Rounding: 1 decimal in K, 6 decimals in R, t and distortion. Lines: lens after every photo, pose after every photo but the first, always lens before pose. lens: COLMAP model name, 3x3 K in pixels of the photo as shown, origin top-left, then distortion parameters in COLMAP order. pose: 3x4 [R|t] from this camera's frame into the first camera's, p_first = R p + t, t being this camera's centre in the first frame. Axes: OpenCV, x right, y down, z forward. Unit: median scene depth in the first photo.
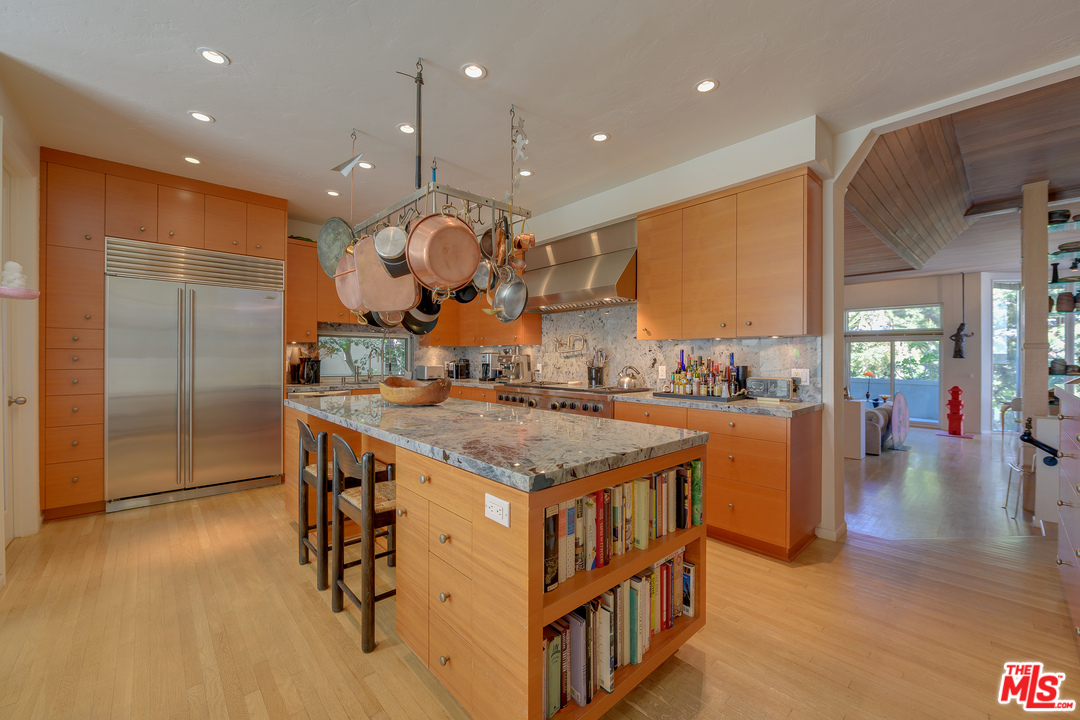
lens RADIAL K [[433.2, 0, 530.9], [0, 433.2, 358.5], [0, 0, 1]] dist [-0.009194, 0.000169]
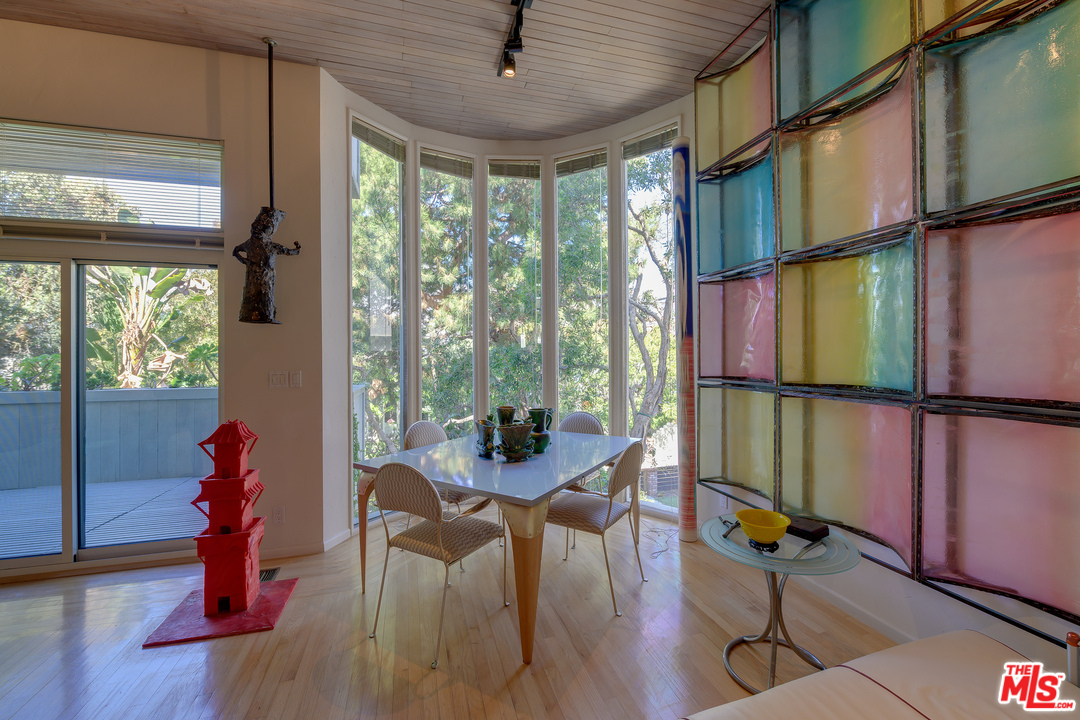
lens RADIAL K [[445.9, 0, 548.1], [0, 445.9, 348.8], [0, 0, 1]] dist [-0.012323, -0.000702]
pose [[0.419085, 0.001405, 0.907946, 0.799304], [0.010776, 0.999921, -0.006522, 0.022064], [-0.907883, 0.012517, 0.419037, 0.686151]]
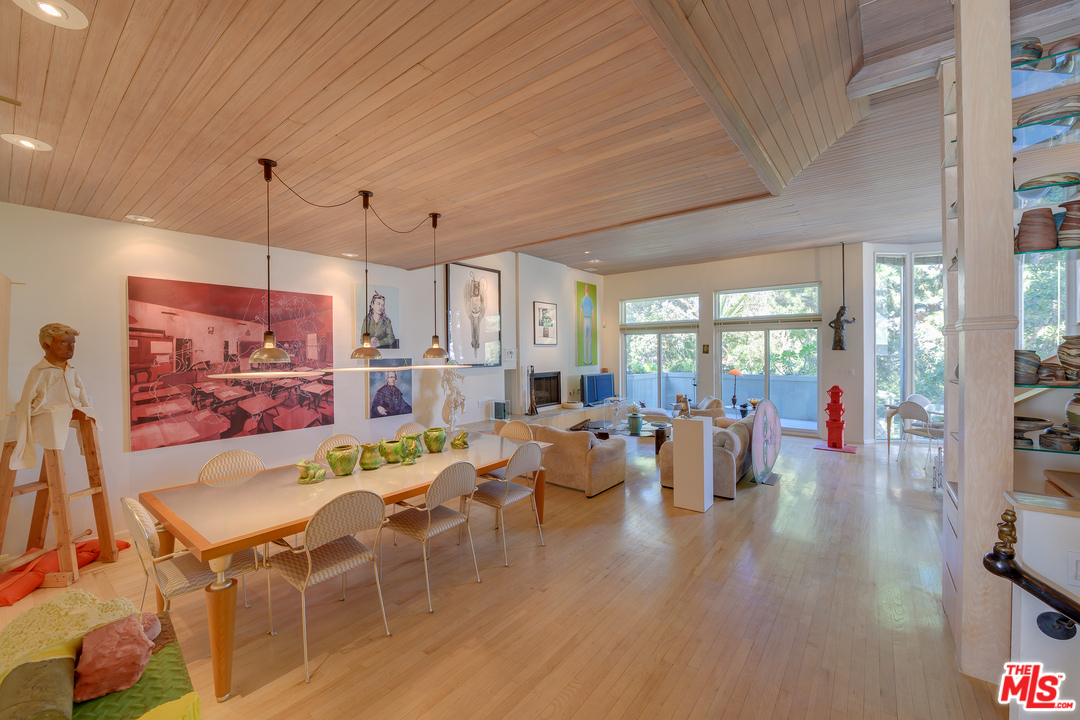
lens RADIAL K [[433.2, 0, 533.6], [0, 433.2, 356.4], [0, 0, 1]] dist [-0.009194, 0.000169]
pose [[0.985774, -0.011312, 0.167695, 0.302878], [0.010088, 0.999916, 0.008152, -0.001504], [-0.167773, -0.006344, 0.985805, 0.305165]]
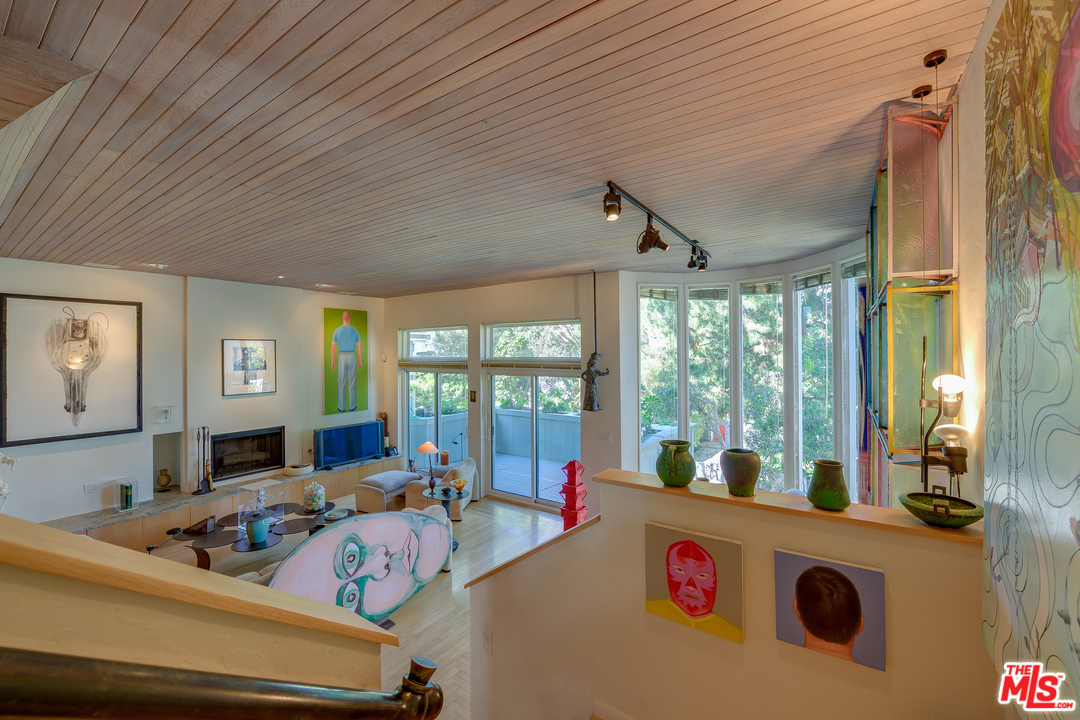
lens RADIAL K [[445.9, 0, 544.3], [0, 445.9, 347.8], [0, 0, 1]] dist [-0.012323, -0.000702]
pose [[0.973551, -0.005058, 0.228412, 0.786973], [0.006970, 0.999947, -0.007565, -0.085304], [-0.228362, 0.008957, 0.973535, 0.395542]]
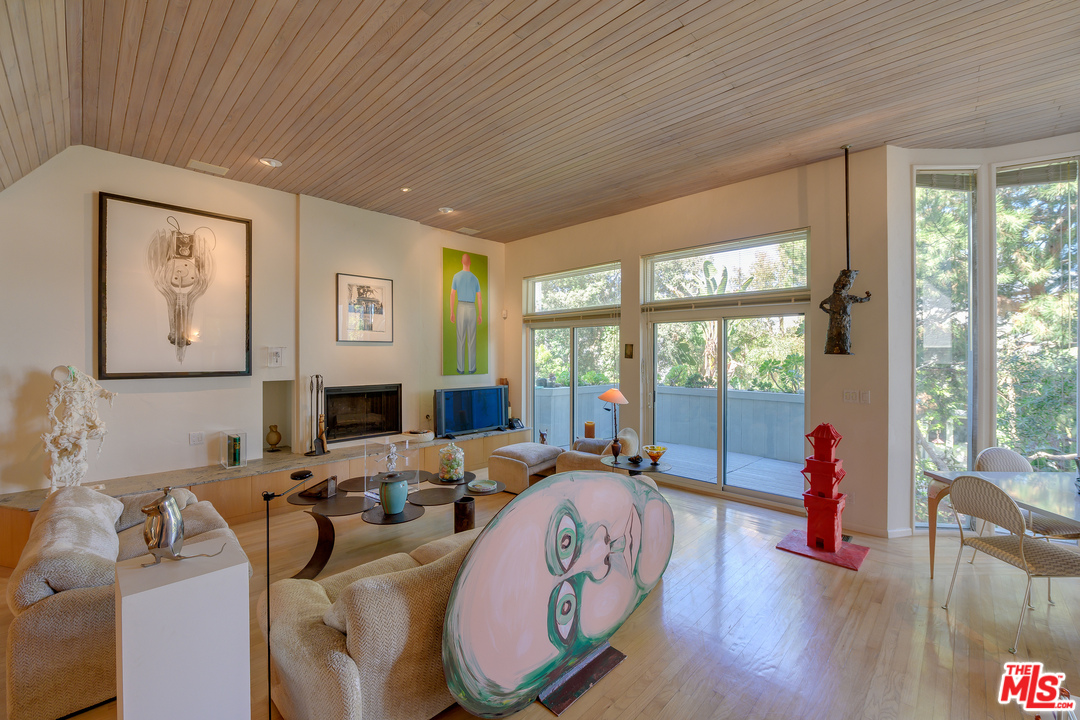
lens RADIAL K [[445.9, 0, 533.5], [0, 445.9, 356.2], [0, 0, 1]] dist [-0.012323, -0.000702]
pose [[0.998037, -0.000349, 0.062629, 0.674694], [0.000362, 1.000000, -0.000191, 0.001072], [-0.062629, 0.000214, 0.998037, 0.589891]]
